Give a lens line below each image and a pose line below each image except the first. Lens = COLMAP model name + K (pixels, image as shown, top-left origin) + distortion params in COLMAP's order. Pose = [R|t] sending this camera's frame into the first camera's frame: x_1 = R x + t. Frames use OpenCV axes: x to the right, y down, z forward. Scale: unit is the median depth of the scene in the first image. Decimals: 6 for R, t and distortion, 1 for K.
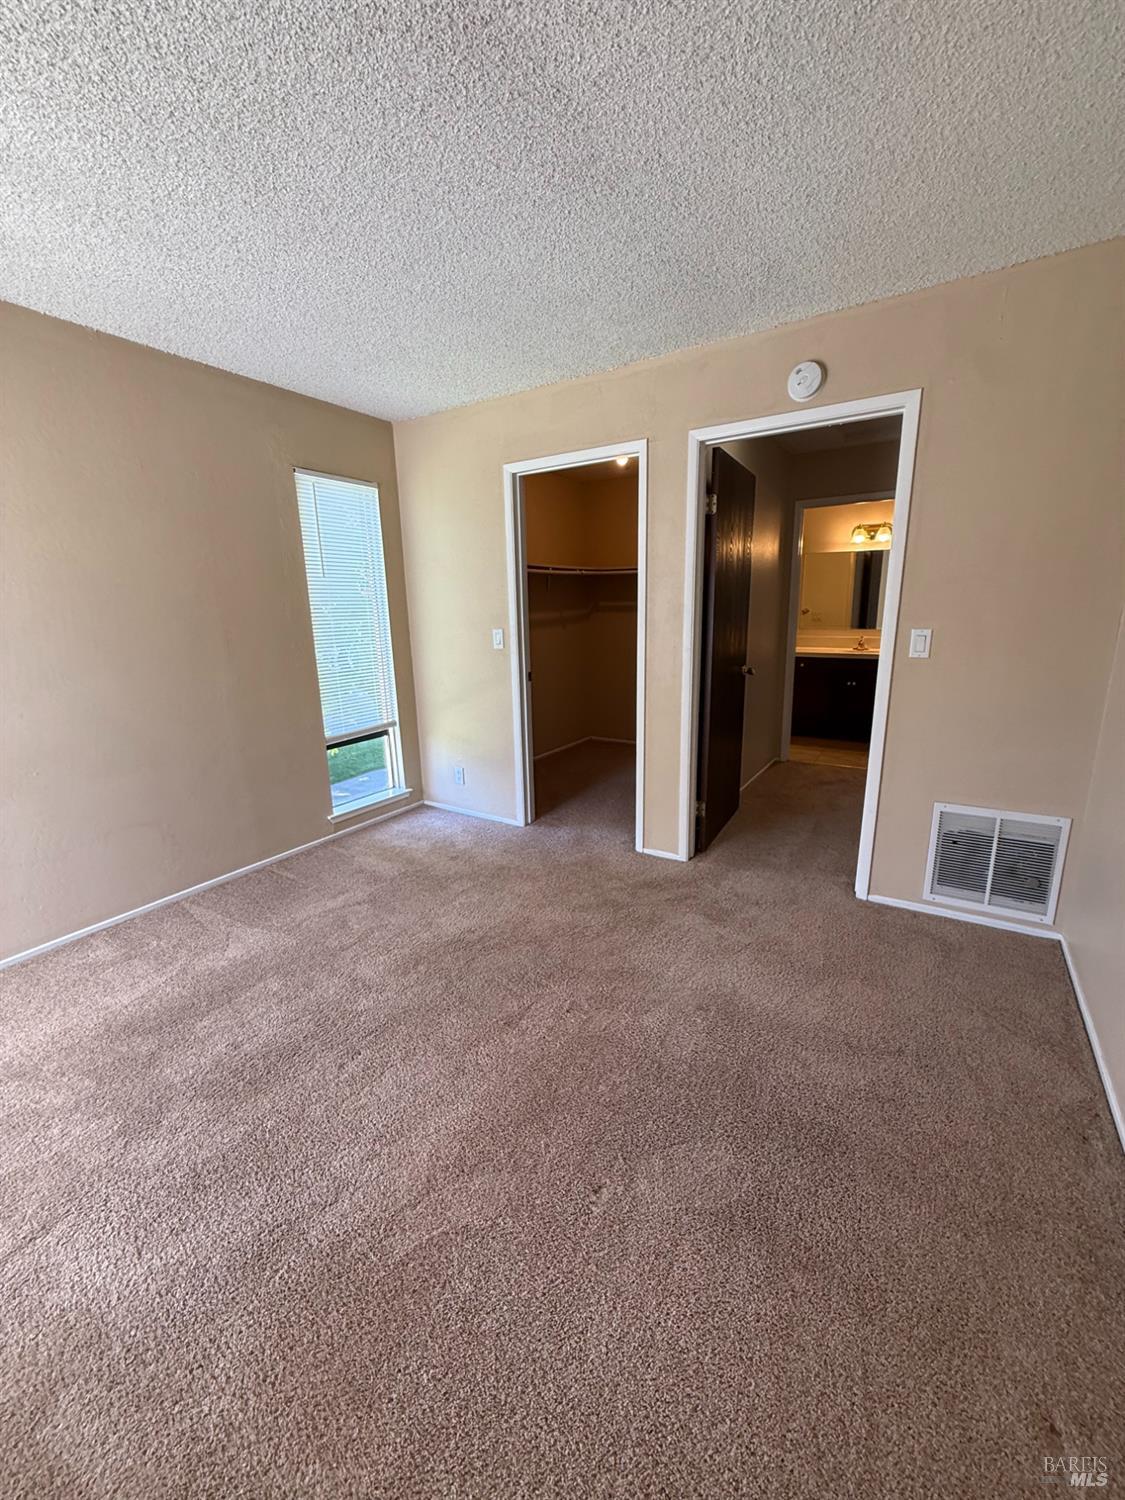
lens RADIAL K [[600.2, 0, 562.5], [0, 600.2, 750.0], [0, 0, 1]] dist [0.000135, 0.000081]
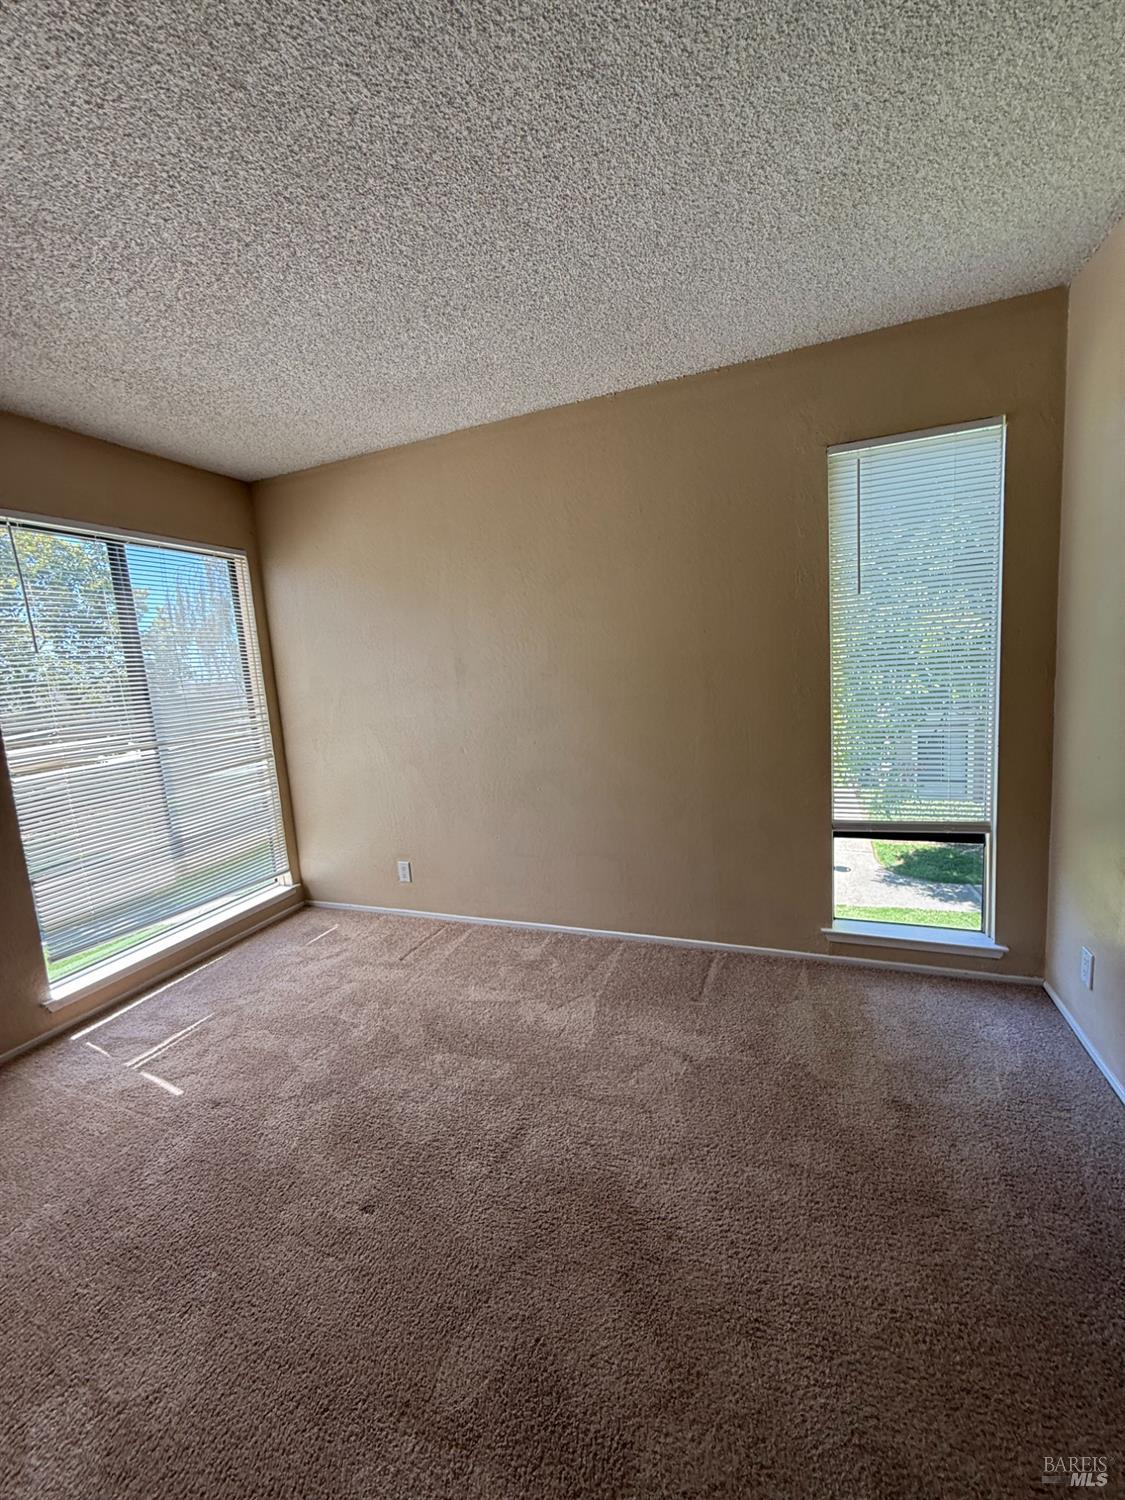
lens RADIAL K [[600.2, 0, 562.5], [0, 600.2, 750.0], [0, 0, 1]] dist [0.000135, 0.000081]
pose [[0.186845, 0.143711, -0.971821, 0.240720], [-0.168250, 0.979307, 0.112469, -0.139807], [0.967874, 0.142494, 0.207158, 0.583262]]
